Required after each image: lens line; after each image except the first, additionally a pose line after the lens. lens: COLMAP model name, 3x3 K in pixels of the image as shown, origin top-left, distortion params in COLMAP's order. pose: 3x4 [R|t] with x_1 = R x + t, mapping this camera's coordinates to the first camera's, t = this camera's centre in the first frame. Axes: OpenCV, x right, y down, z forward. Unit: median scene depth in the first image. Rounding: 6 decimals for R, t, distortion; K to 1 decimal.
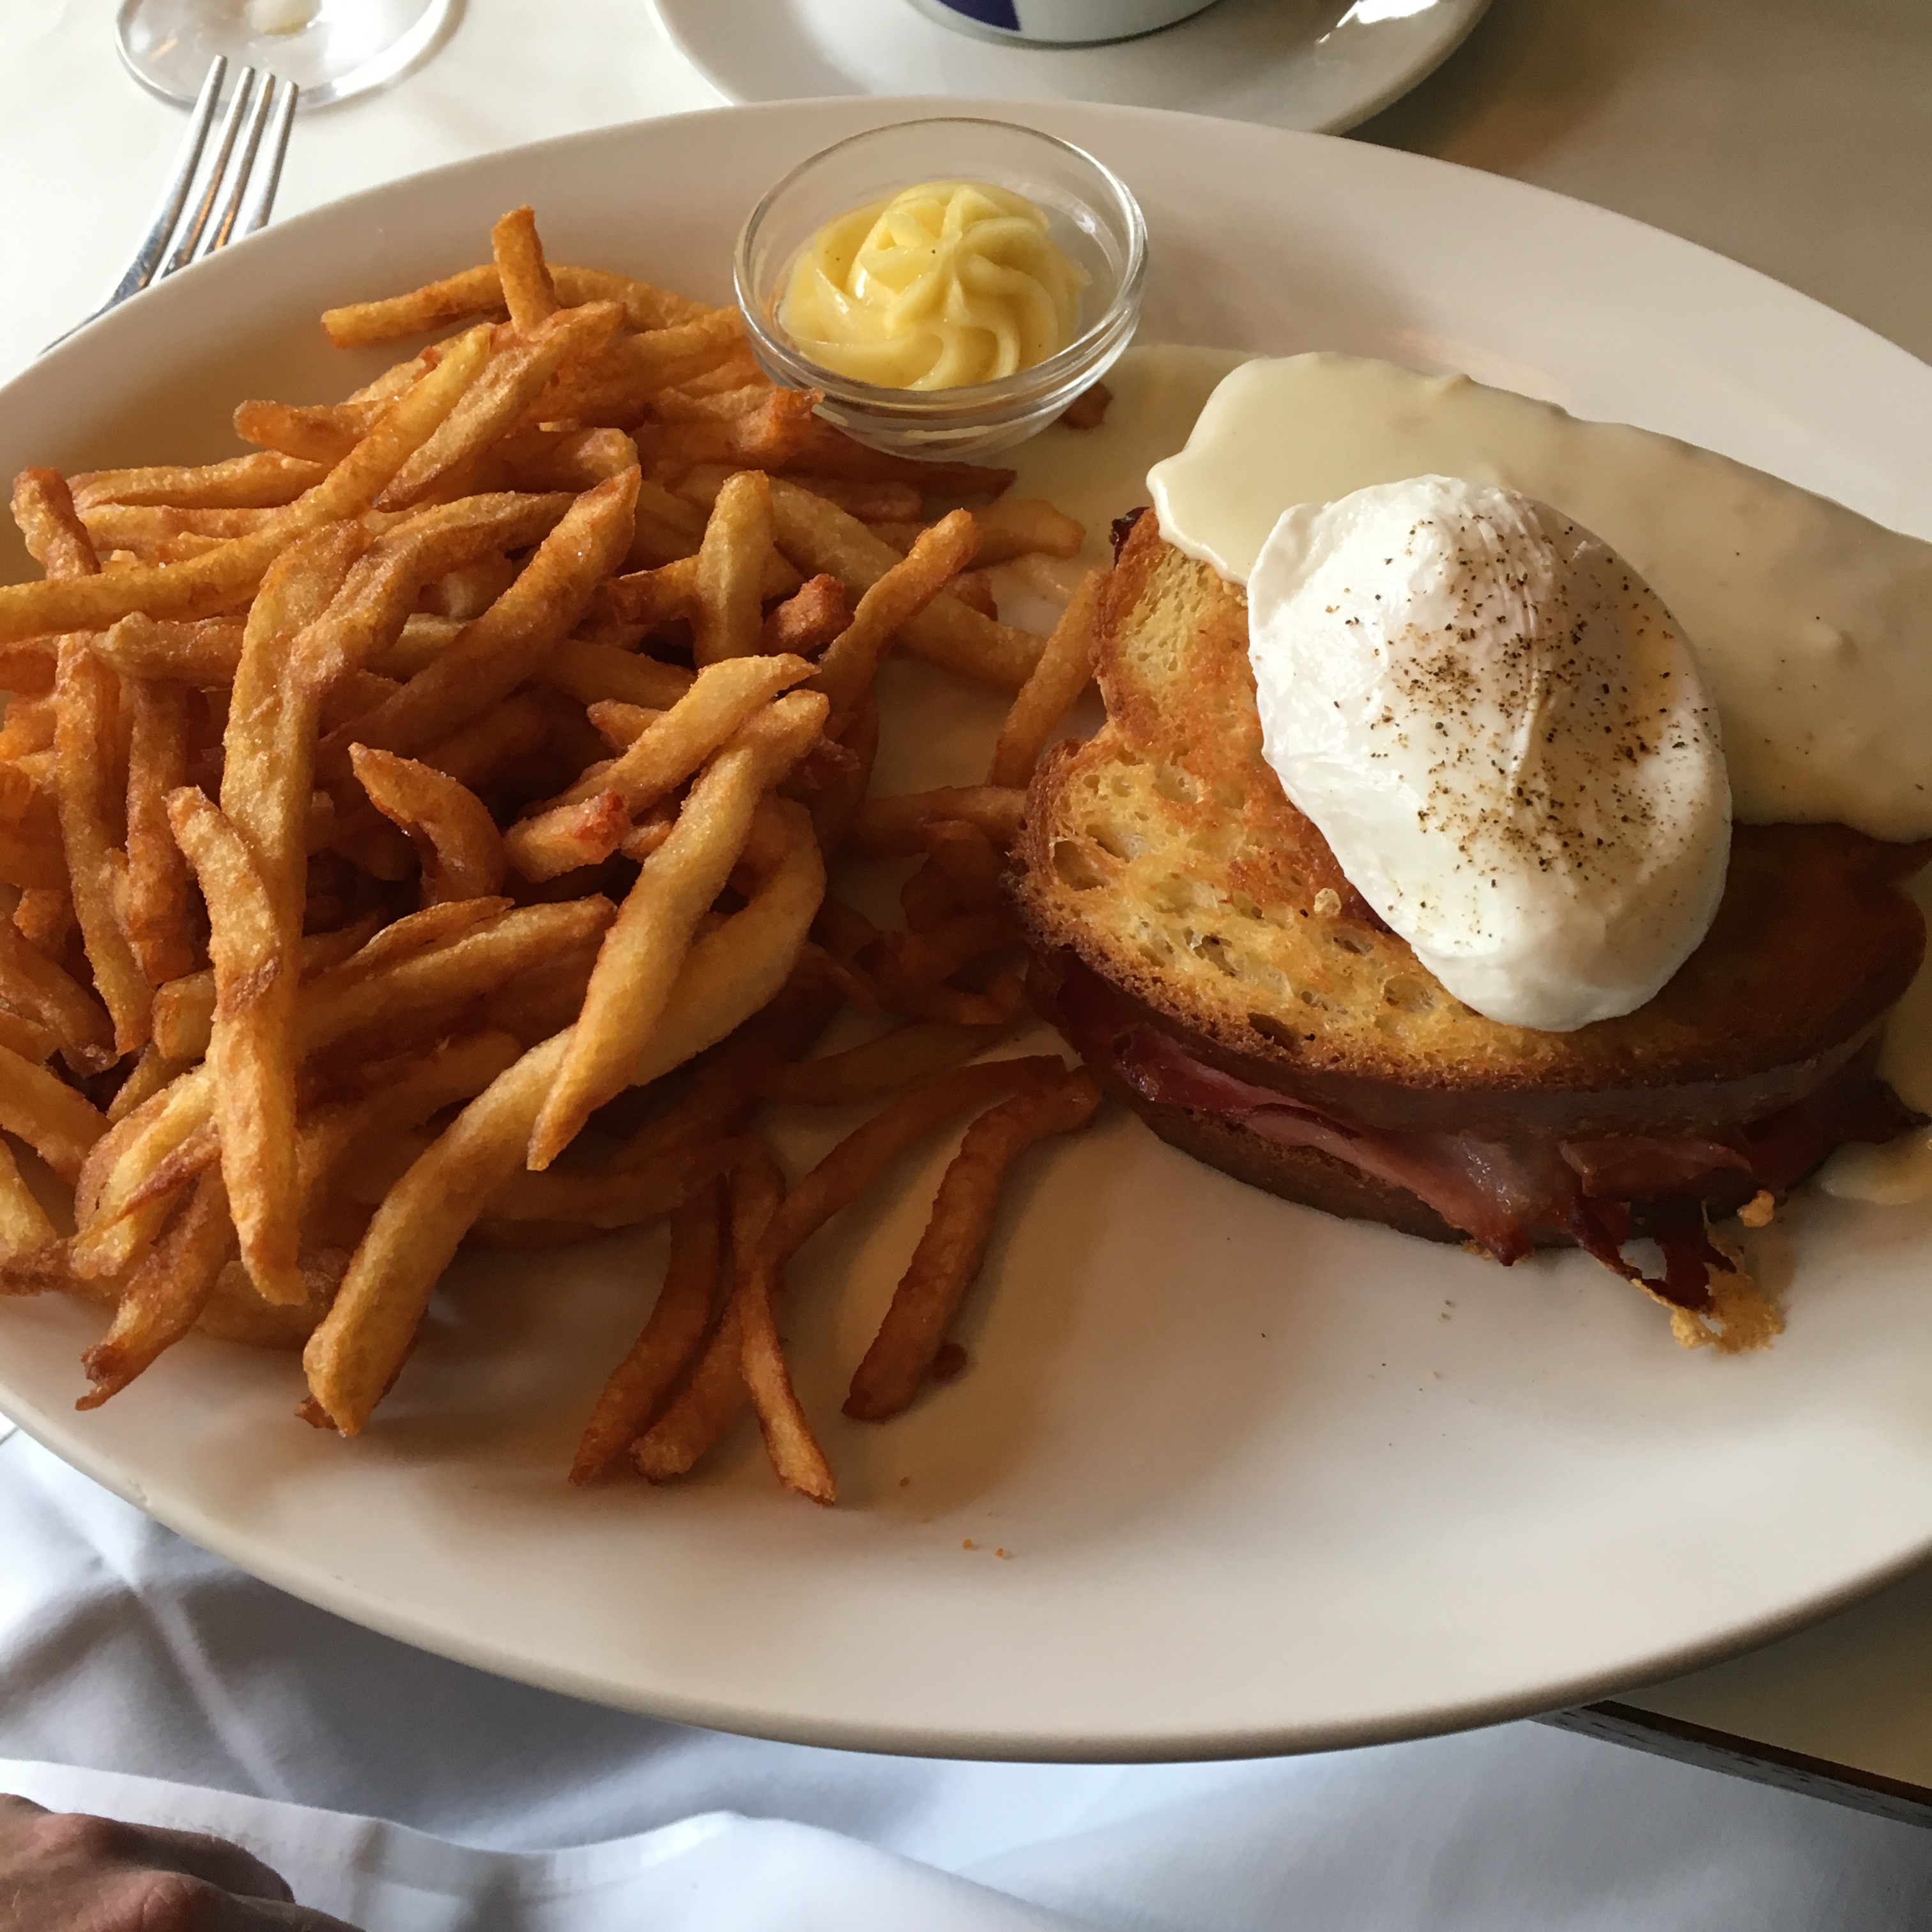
lens RADIAL K [[2321.6, 0, 966.4], [0, 2321.6, 902.2], [0, 0, 1]] dist [0.026427, -0.011326]
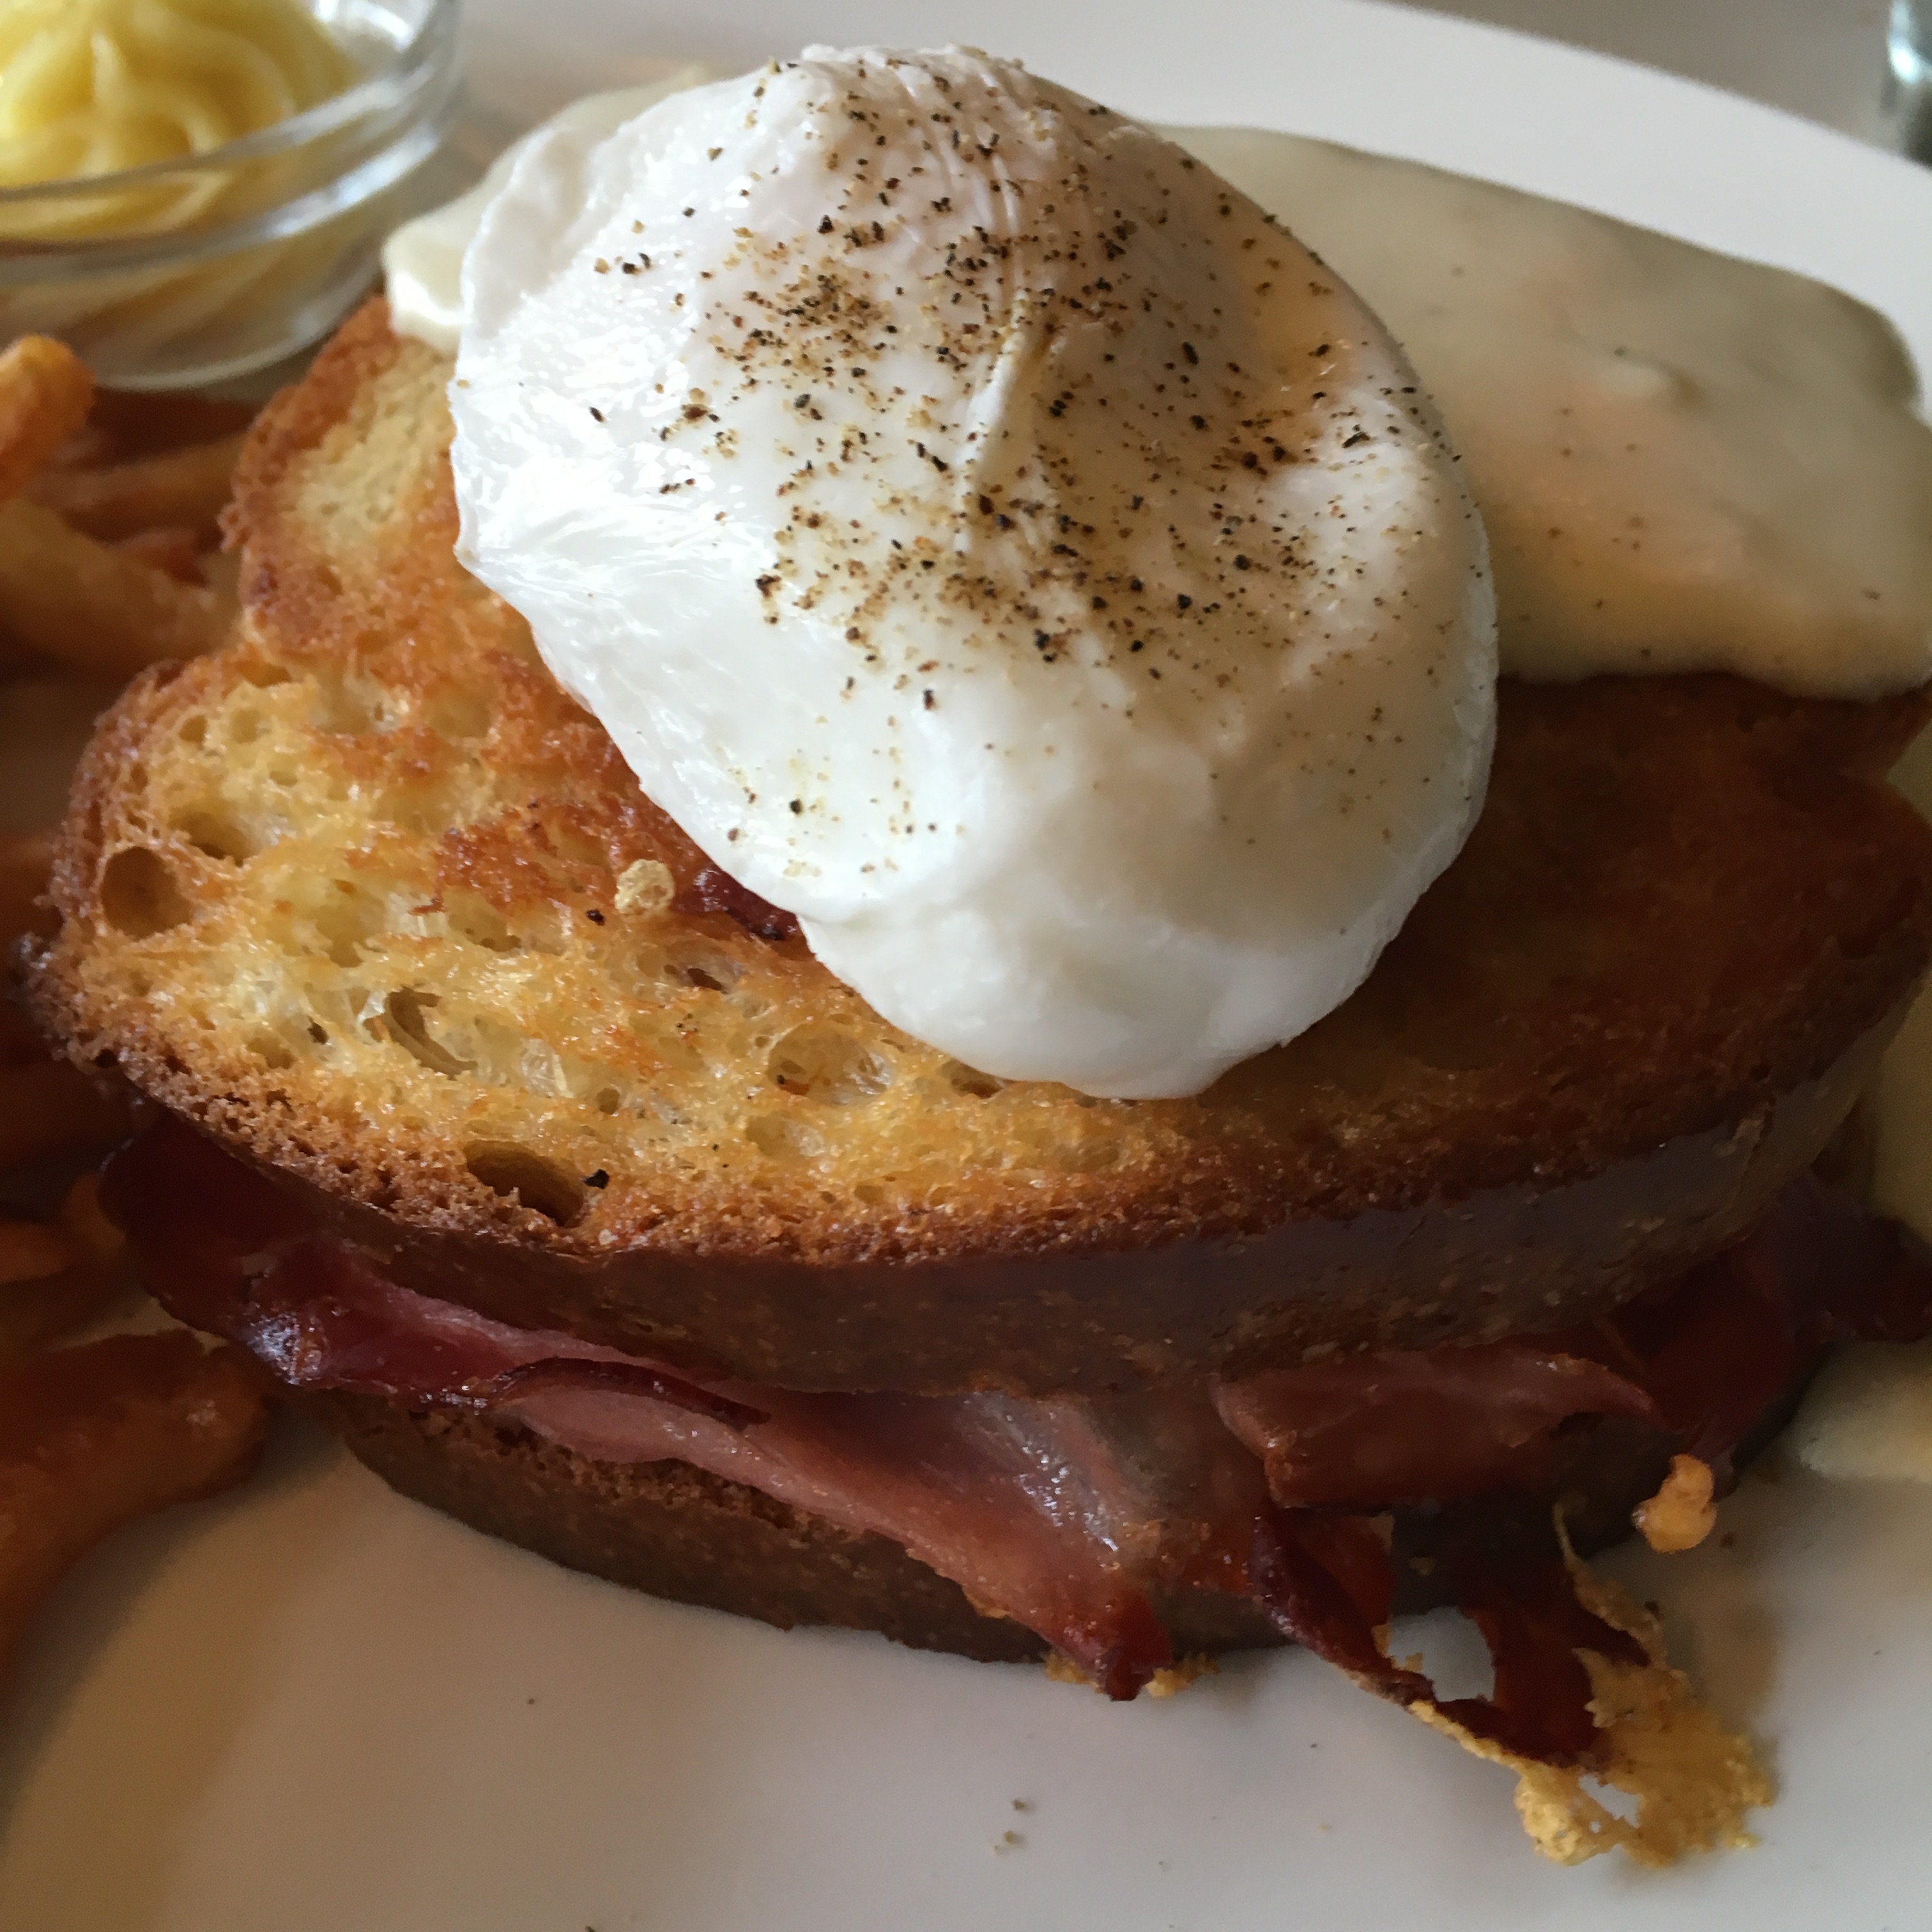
lens RADIAL K [[2321.6, 0, 966.4], [0, 2321.6, 902.2], [0, 0, 1]] dist [0.026427, -0.011326]
pose [[0.994465, -0.070110, 0.078261, 0.184288], [0.084639, 0.975868, -0.201291, 0.099362], [-0.062260, 0.206800, 0.976400, 0.568128]]
